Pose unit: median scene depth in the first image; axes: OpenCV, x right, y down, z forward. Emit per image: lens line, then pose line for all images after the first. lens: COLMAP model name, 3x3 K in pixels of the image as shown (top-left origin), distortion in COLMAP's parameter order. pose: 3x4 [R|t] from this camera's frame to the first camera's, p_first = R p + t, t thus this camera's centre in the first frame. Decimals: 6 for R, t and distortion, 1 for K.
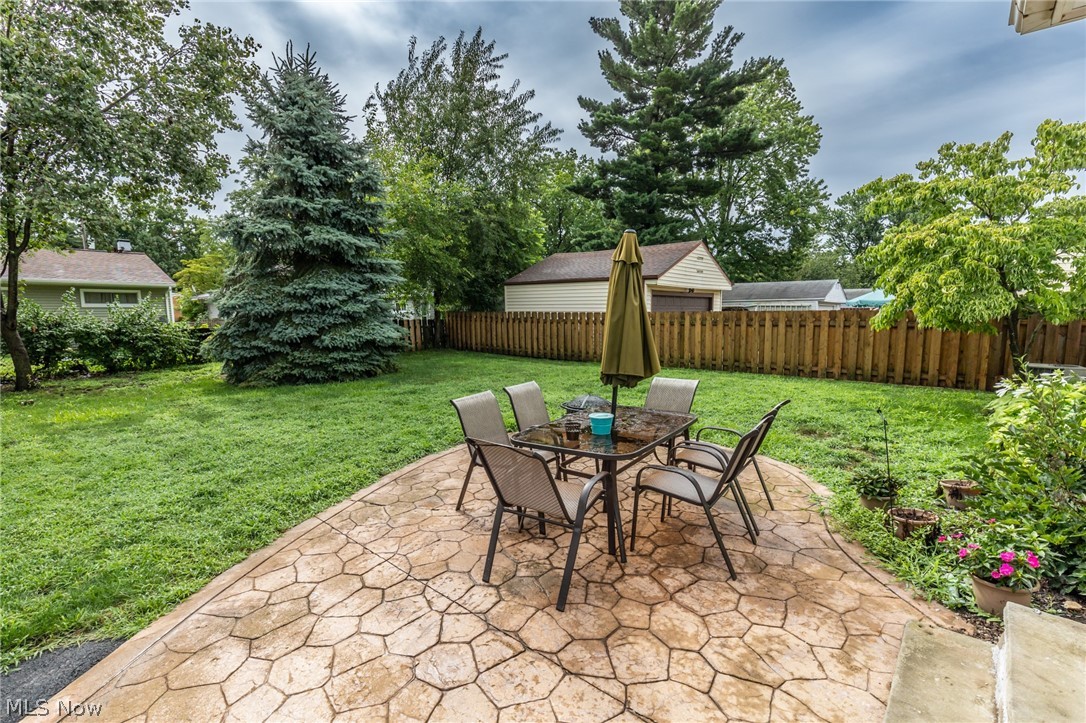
lens RADIAL K [[488.3, 0, 546.5], [0, 488.3, 365.4], [0, 0, 1]] dist [0.007579, -0.000325]
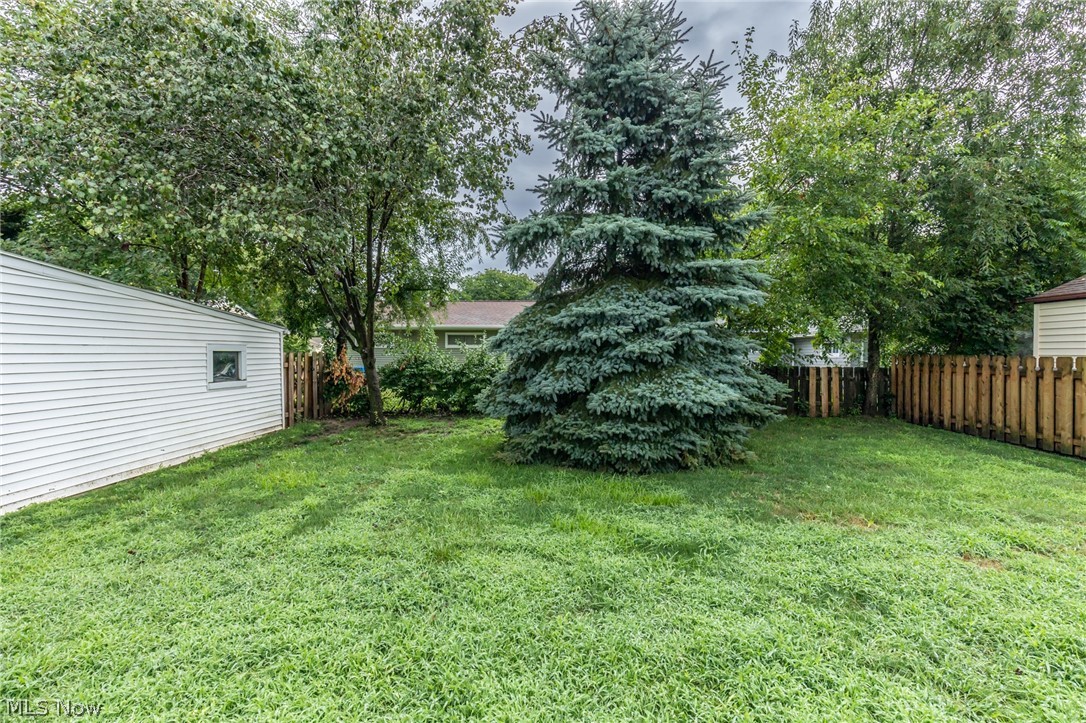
lens RADIAL K [[488.3, 0, 546.5], [0, 488.3, 365.4], [0, 0, 1]] dist [0.007579, -0.000325]
pose [[0.643135, 0.022890, -0.765411, -0.034414], [-0.091342, 0.994710, -0.047003, -0.055551], [0.760286, 0.100143, 0.641823, 0.523924]]
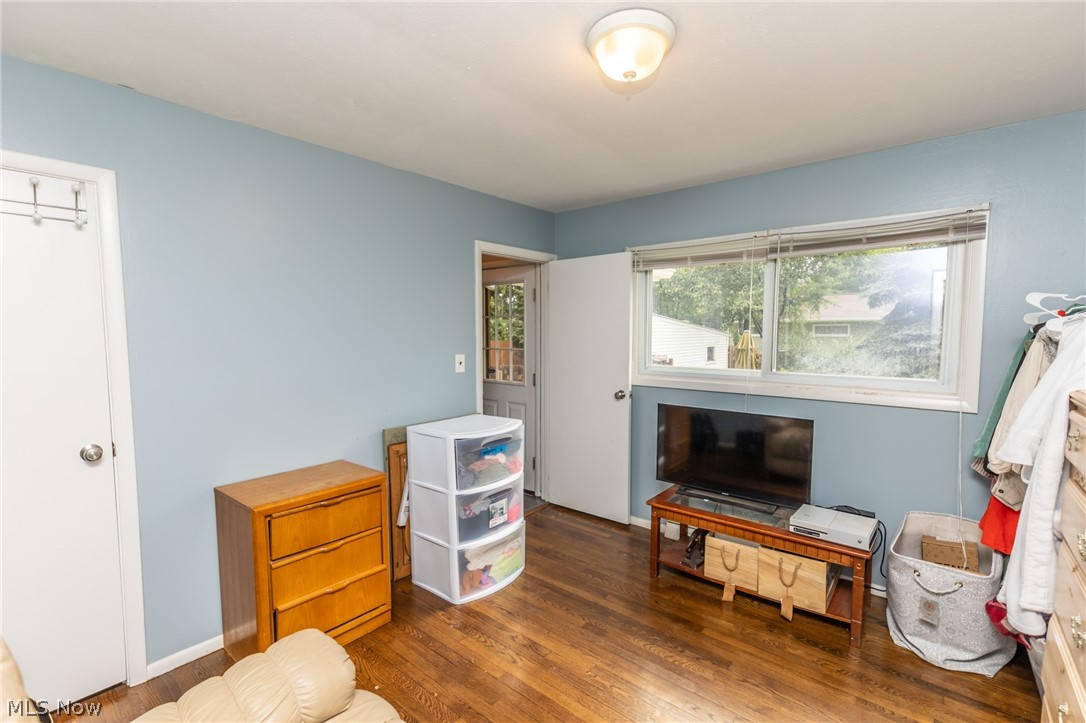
lens RADIAL K [[488.3, 0, 546.5], [0, 488.3, 365.4], [0, 0, 1]] dist [0.007579, -0.000325]
pose [[0.025102, 0.072125, -0.997080, 0.639543], [-0.108034, 0.991749, 0.069019, -0.061652], [0.993830, 0.105985, 0.032687, 0.071445]]
